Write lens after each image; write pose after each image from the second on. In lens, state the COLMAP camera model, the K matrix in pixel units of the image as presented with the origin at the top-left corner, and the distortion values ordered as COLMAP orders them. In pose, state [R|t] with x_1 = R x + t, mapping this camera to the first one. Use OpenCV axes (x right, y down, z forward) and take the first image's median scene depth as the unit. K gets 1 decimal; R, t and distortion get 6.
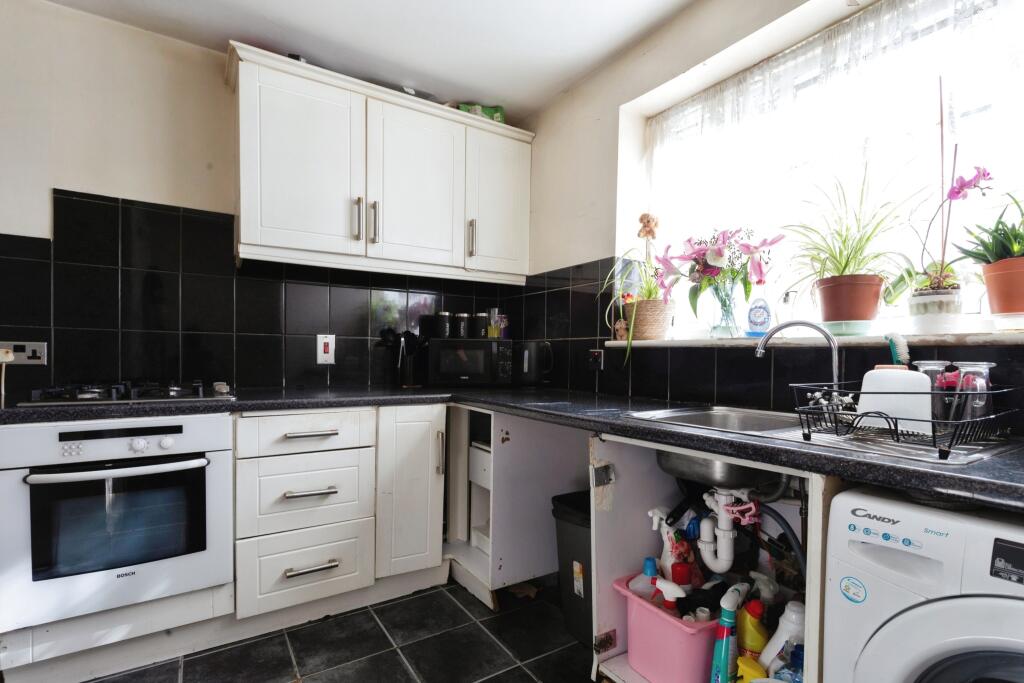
lens RADIAL K [[490.9, 0, 512.0], [0, 490.9, 341.5], [0, 0, 1]] dist [-0.000144, 0.000470]
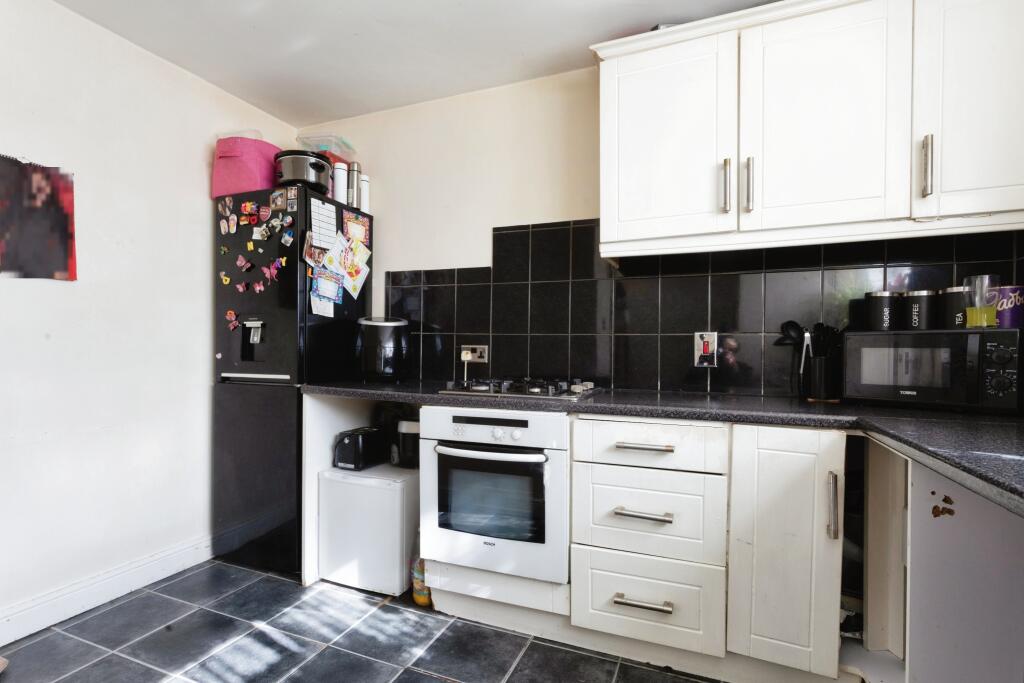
lens RADIAL K [[490.9, 0, 512.0], [0, 490.9, 341.5], [0, 0, 1]] dist [-0.000144, 0.000470]
pose [[0.573995, -0.021501, -0.818576, 0.164834], [0.018838, 0.999737, -0.013049, 0.009195], [0.818642, -0.007930, 0.574250, 0.300942]]
